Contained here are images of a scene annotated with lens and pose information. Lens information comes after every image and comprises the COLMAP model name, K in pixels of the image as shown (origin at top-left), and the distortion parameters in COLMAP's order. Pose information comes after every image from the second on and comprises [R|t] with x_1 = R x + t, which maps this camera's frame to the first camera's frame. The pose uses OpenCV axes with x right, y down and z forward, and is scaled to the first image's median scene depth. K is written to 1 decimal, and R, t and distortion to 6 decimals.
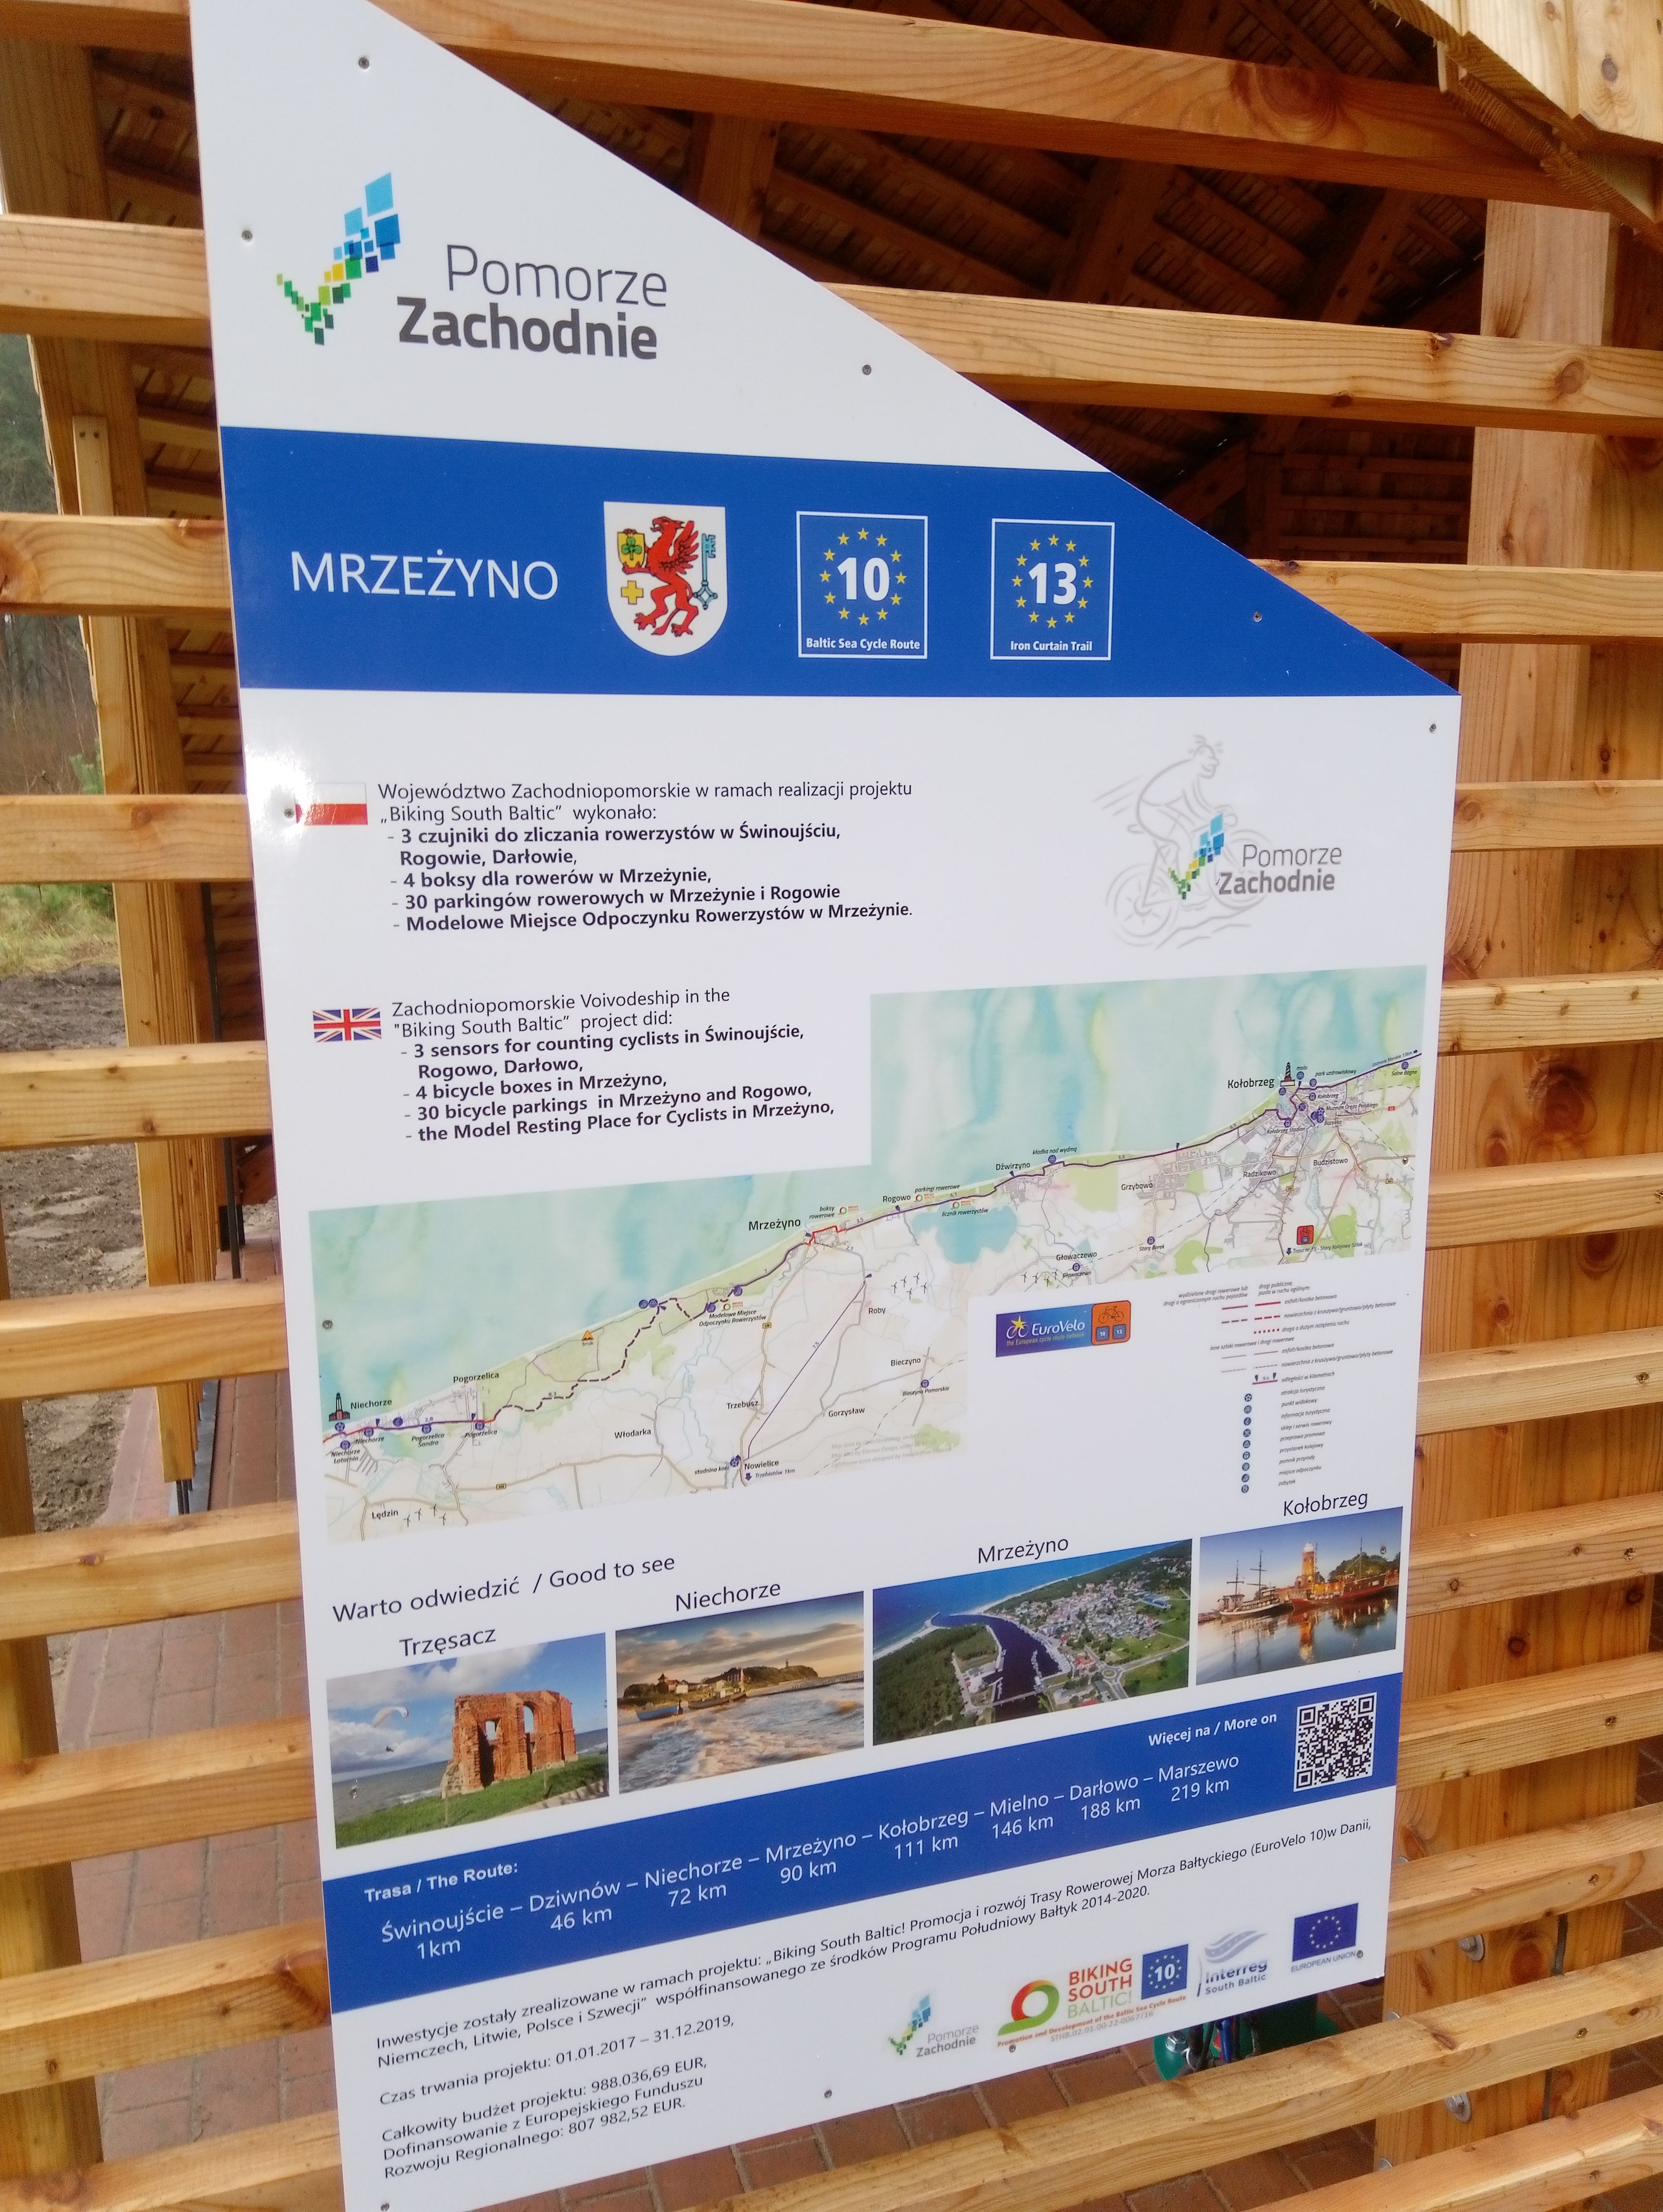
lens RADIAL K [[1696.1, 0, 830.8], [0, 1696.1, 1104.3], [0, 0, 1]] dist [0.093405, -0.127305]
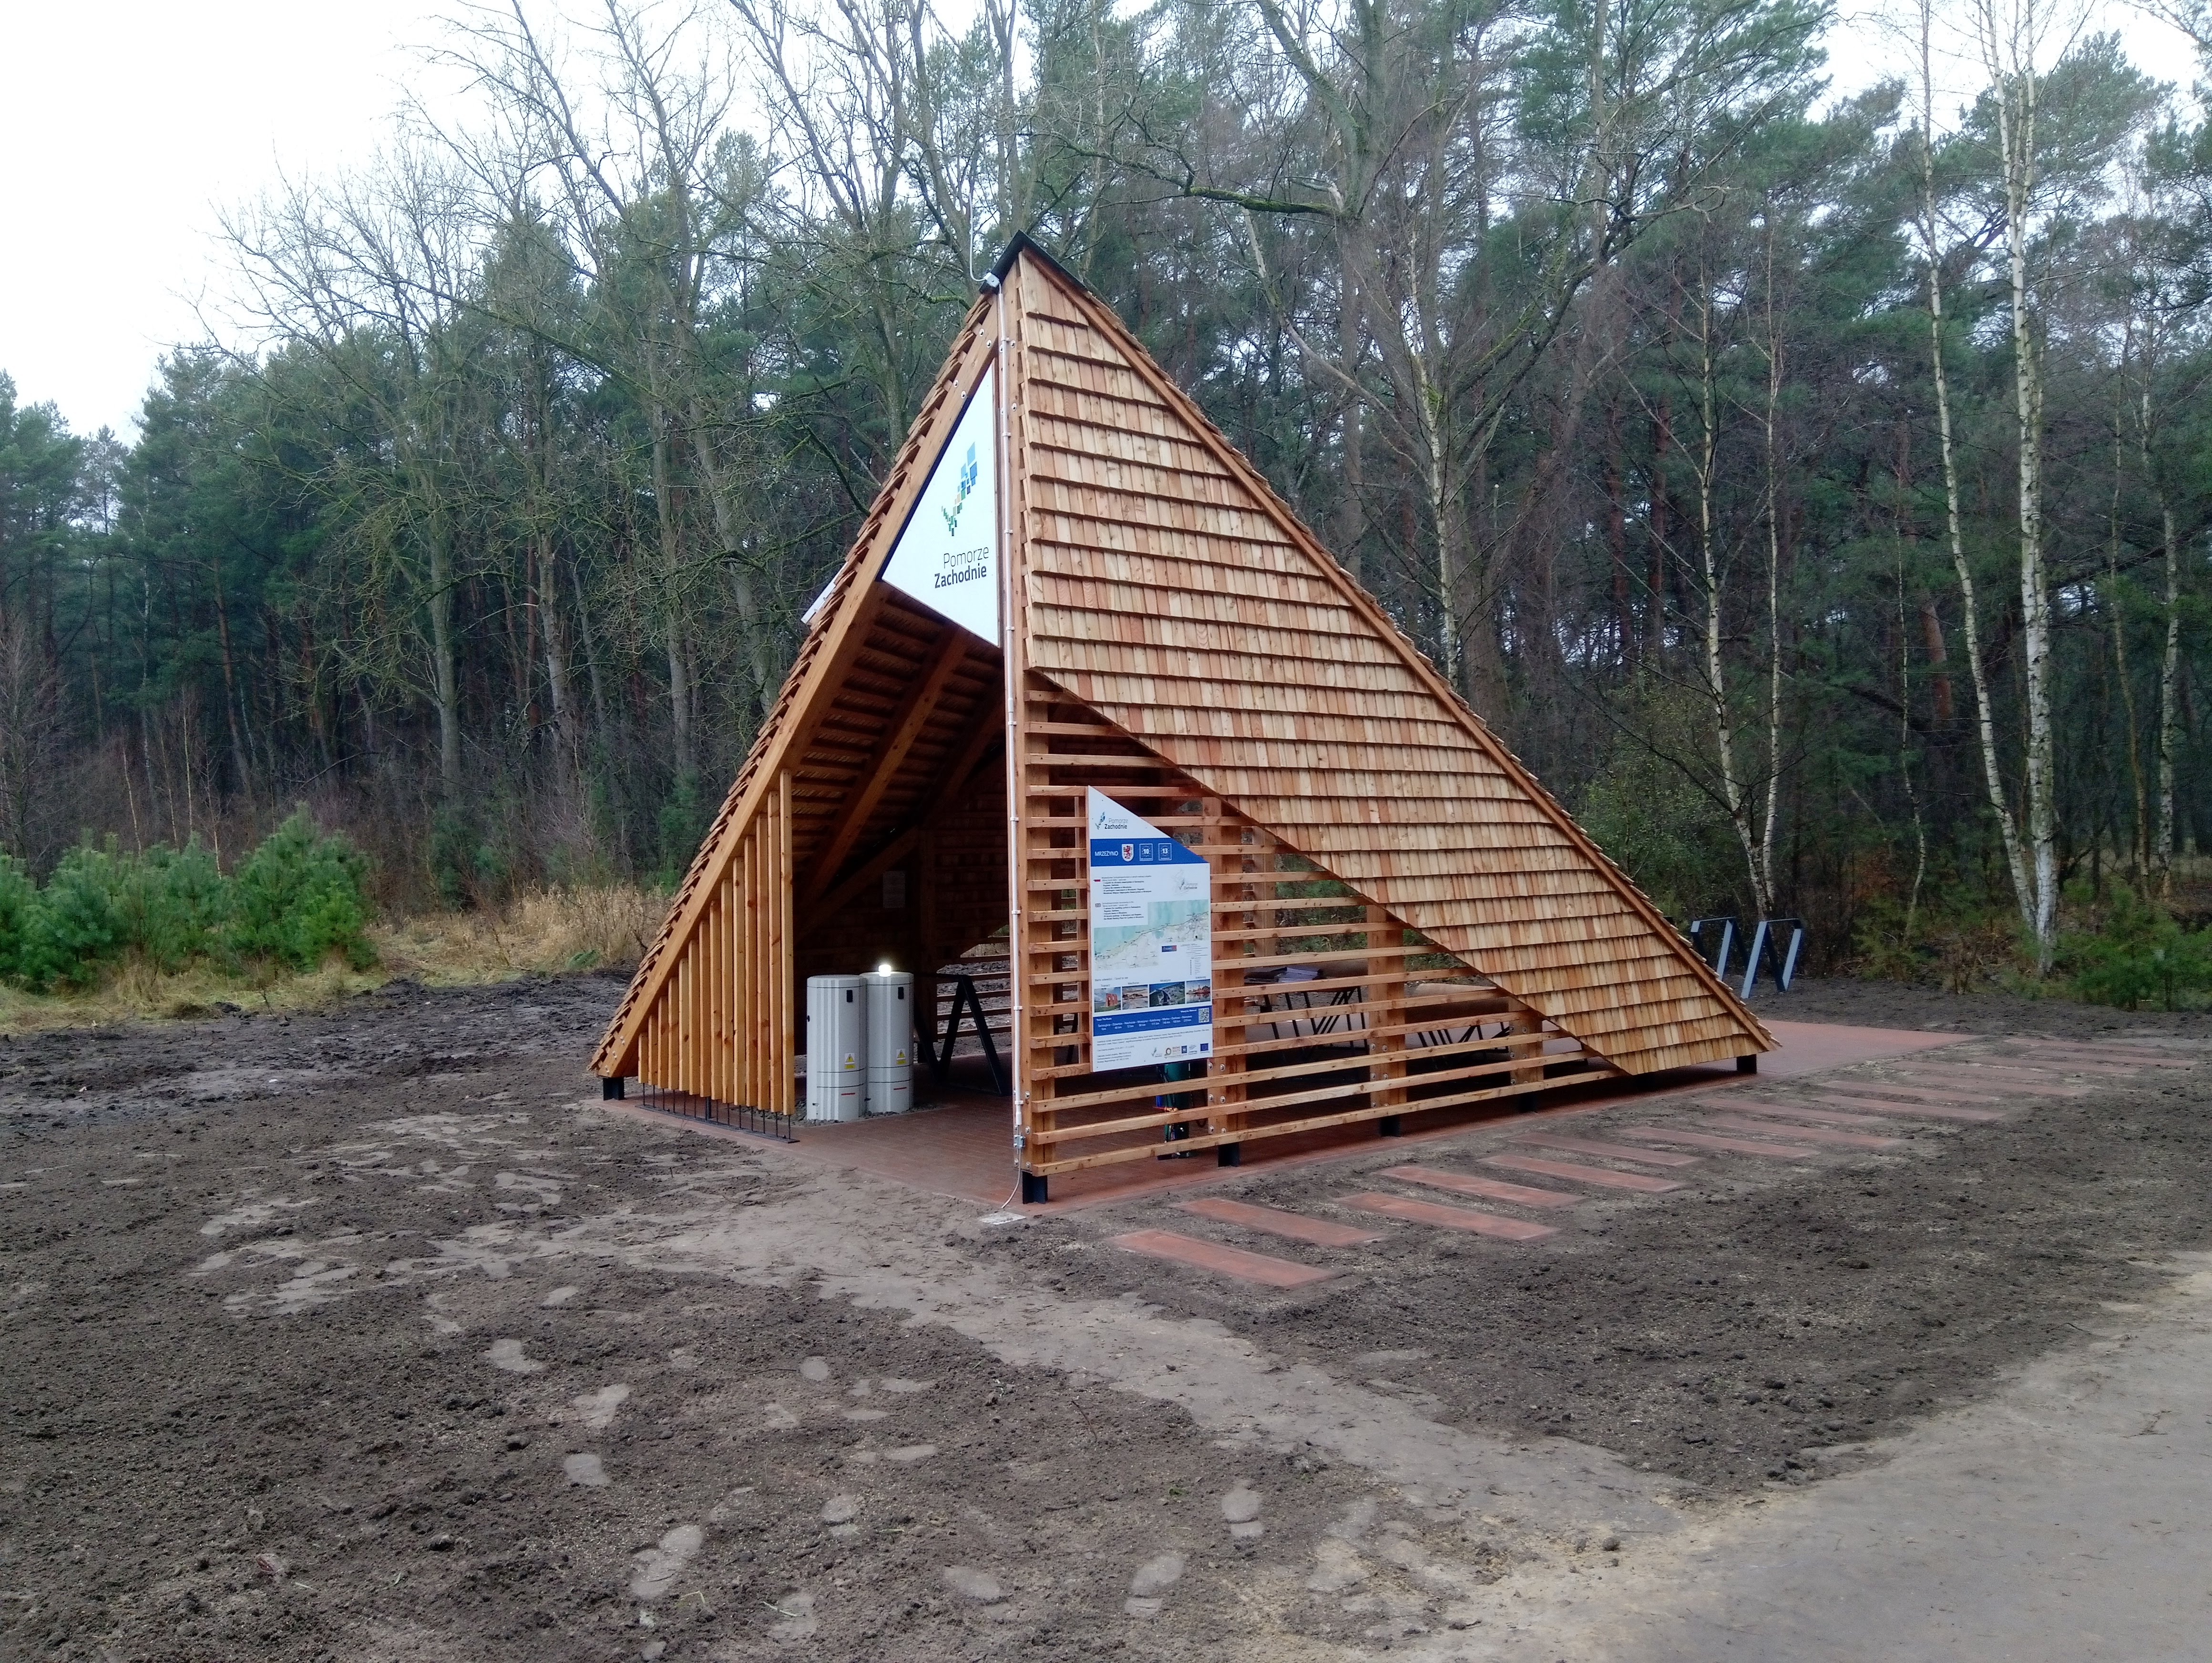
lens RADIAL K [[1696.1, 0, 1094.1], [0, 1696.1, 820.5], [0, 0, 1]] dist [0.093405, -0.127305]
pose [[0.928368, -0.002304, 0.371655, -2.888076], [0.078688, 0.978530, -0.190490, 0.962899], [-0.363236, 0.206090, 0.908618, -5.652507]]
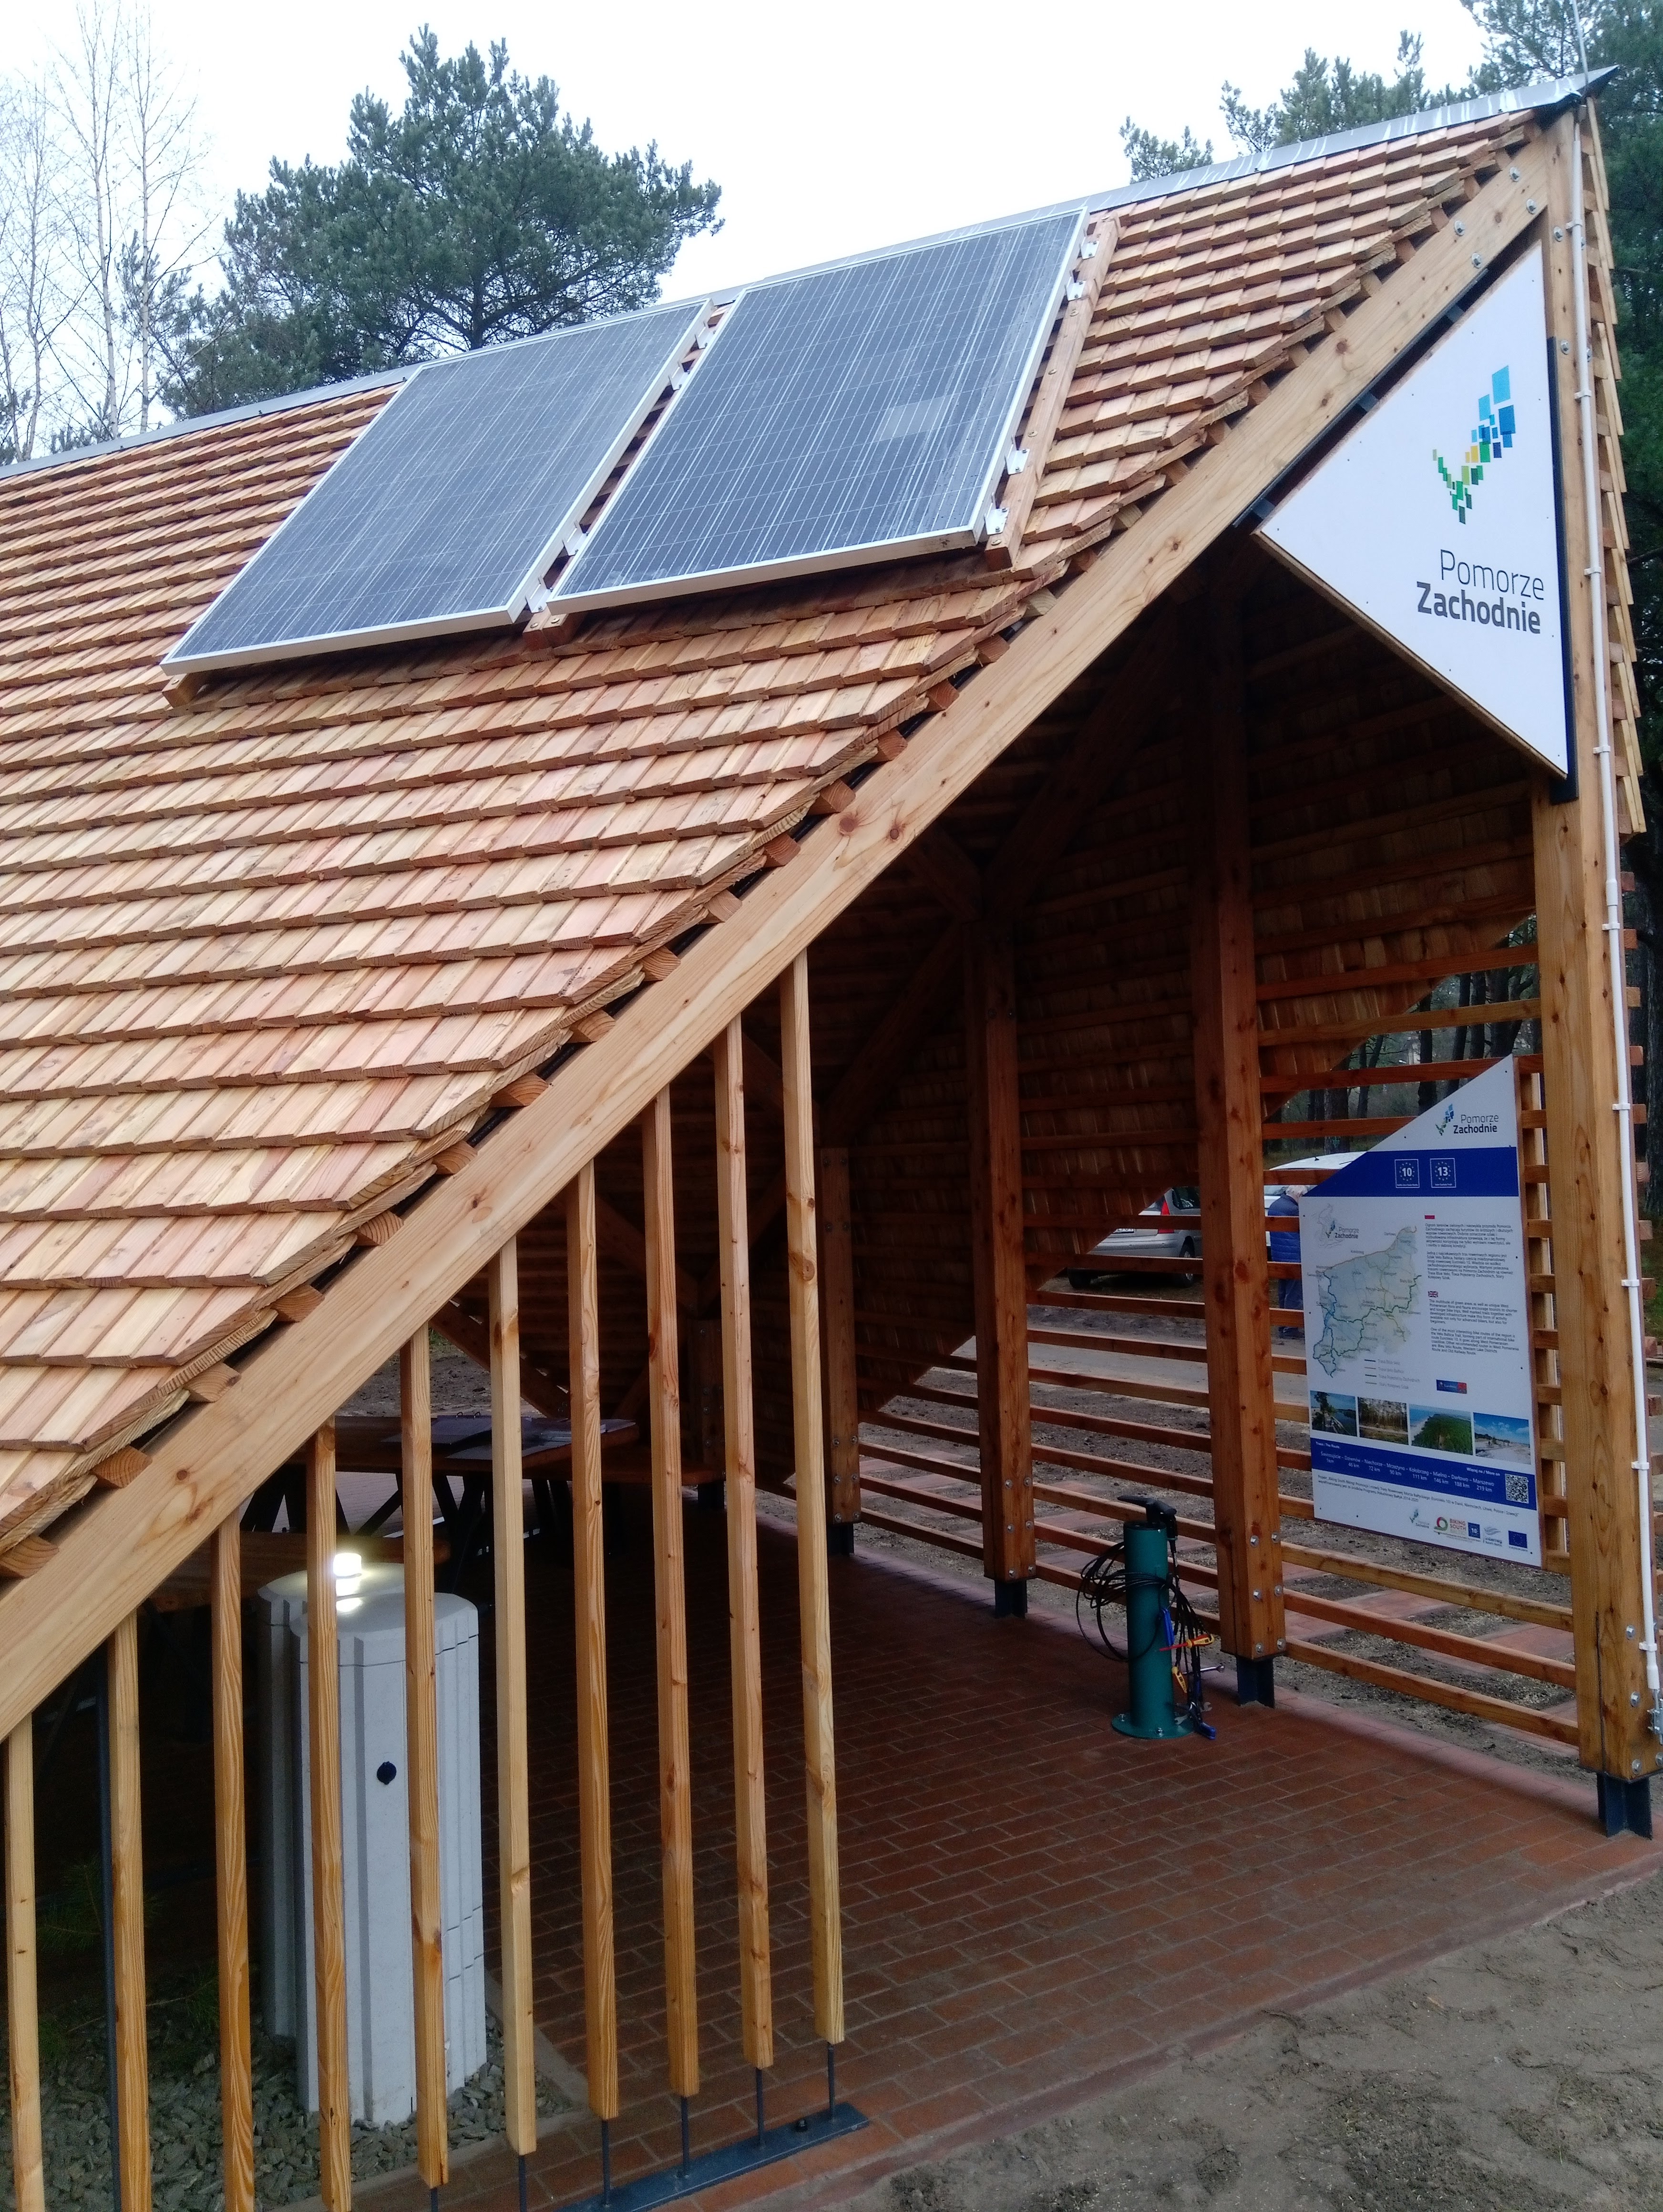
lens RADIAL K [[1696.1, 0, 852.1], [0, 1696.1, 1095.9], [0, 0, 1]] dist [0.093405, -0.127305]
pose [[-0.232047, 0.057431, 0.971008, -3.855907], [0.220178, 0.975446, -0.005077, -0.768959], [-0.947457, 0.212617, -0.238995, 3.280879]]
